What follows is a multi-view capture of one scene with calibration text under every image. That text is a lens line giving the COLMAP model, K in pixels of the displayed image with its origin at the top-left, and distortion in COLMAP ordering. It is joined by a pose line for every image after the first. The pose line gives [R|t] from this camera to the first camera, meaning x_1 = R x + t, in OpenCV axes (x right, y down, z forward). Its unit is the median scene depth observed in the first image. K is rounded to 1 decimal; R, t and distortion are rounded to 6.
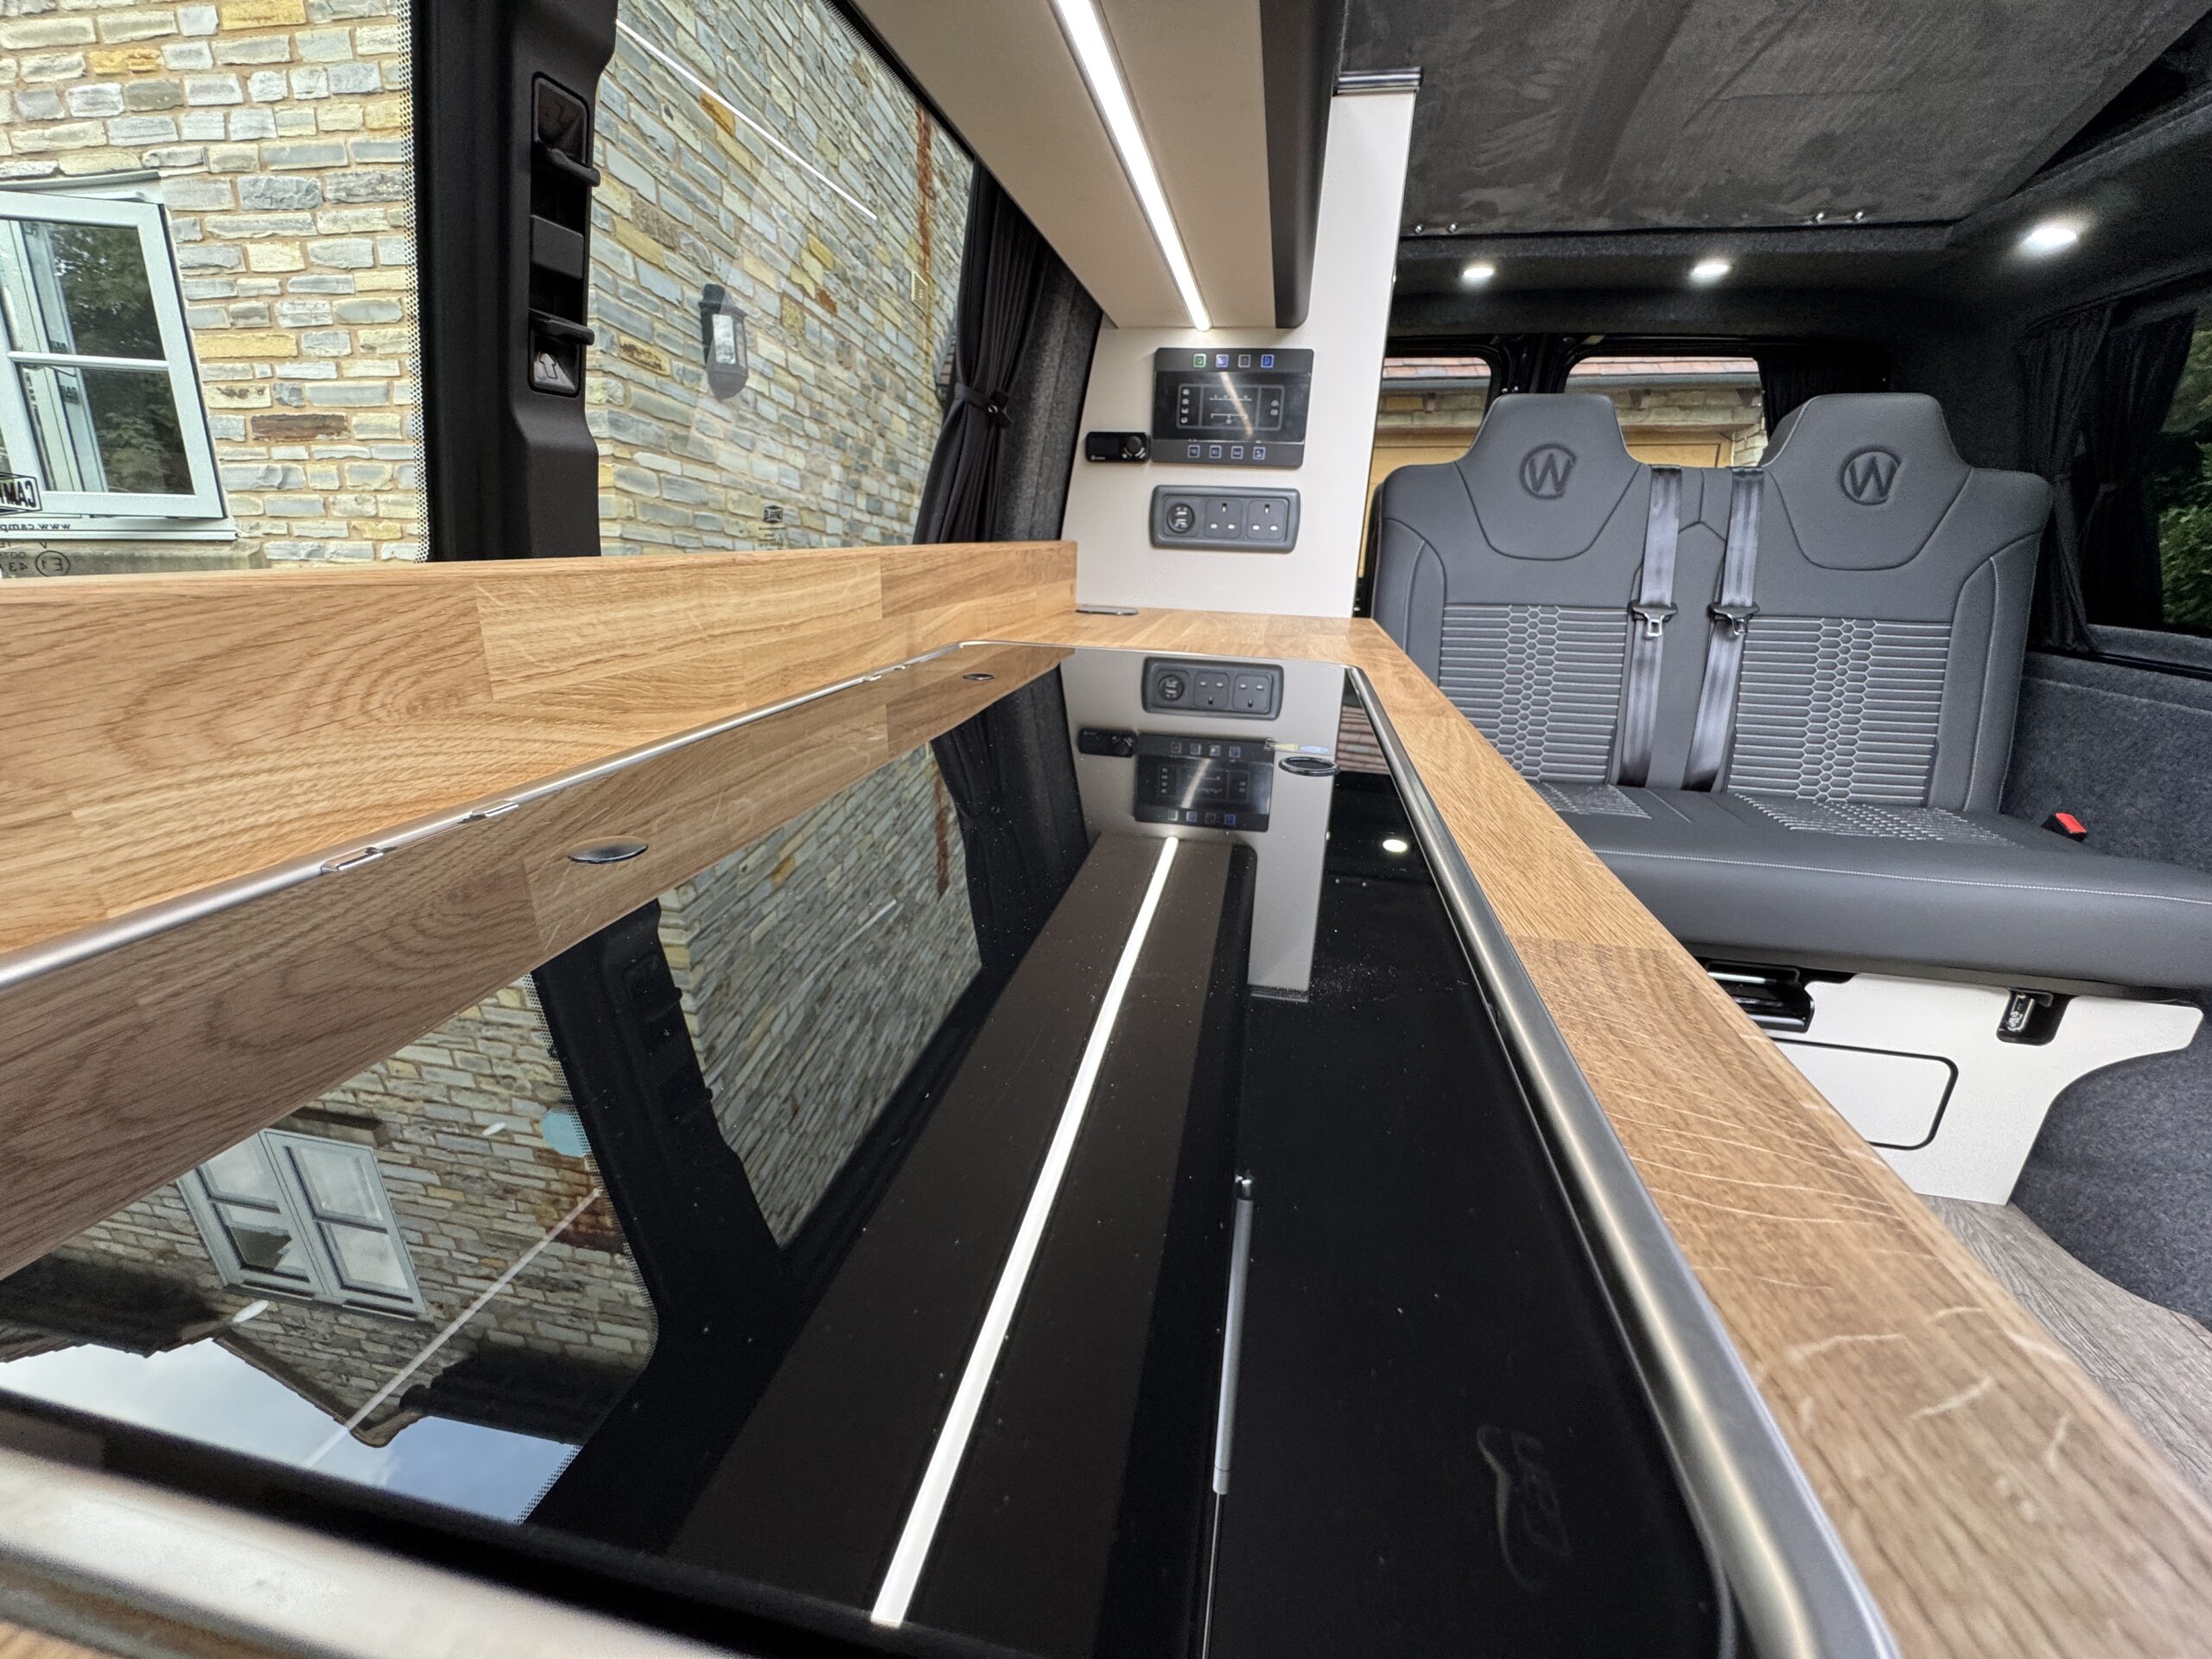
lens RADIAL K [[889.2, 0, 1104.0], [0, 889.2, 828.8], [0, 0, 1]] dist [-0.003063, 0.000411]
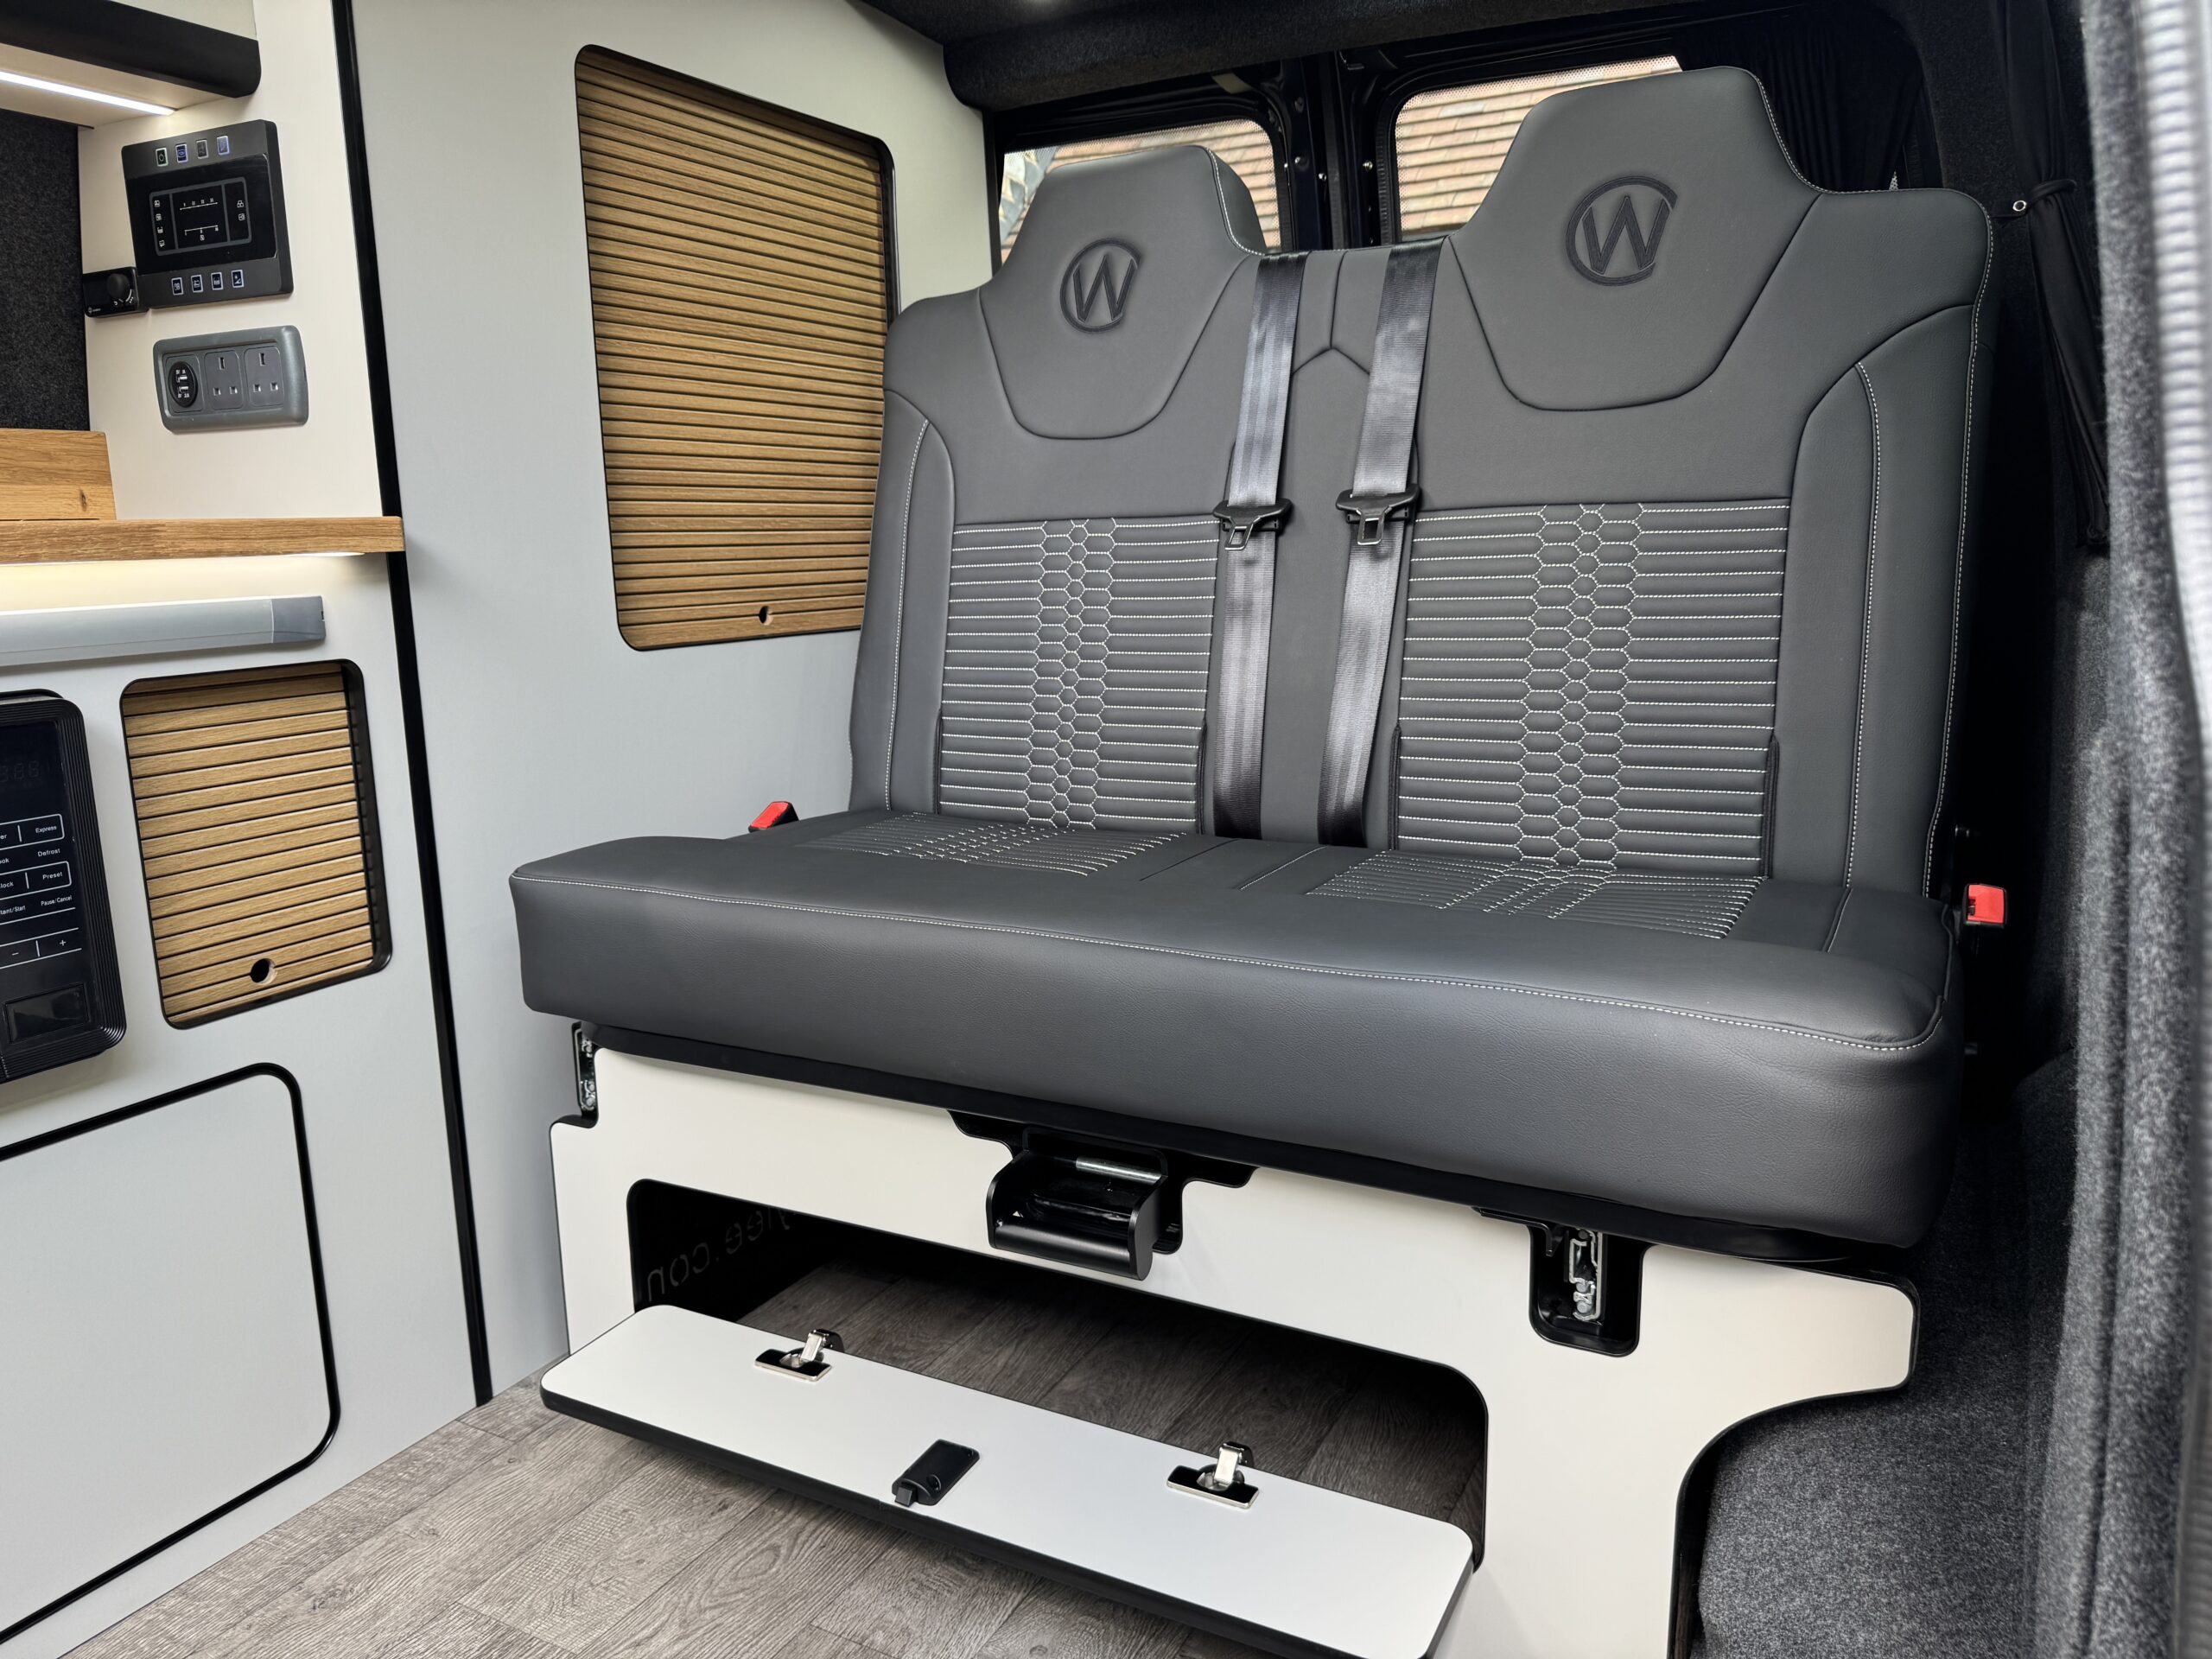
lens RADIAL K [[1570.2, 0, 1115.7], [0, 1570.2, 837.0], [0, 0, 1]] dist [0.024957, -0.041552]
pose [[0.956572, 0.009916, -0.291327, 0.912239], [-0.047732, 0.991259, -0.122990, 0.080651], [0.287561, 0.131554, 0.948684, 0.105842]]
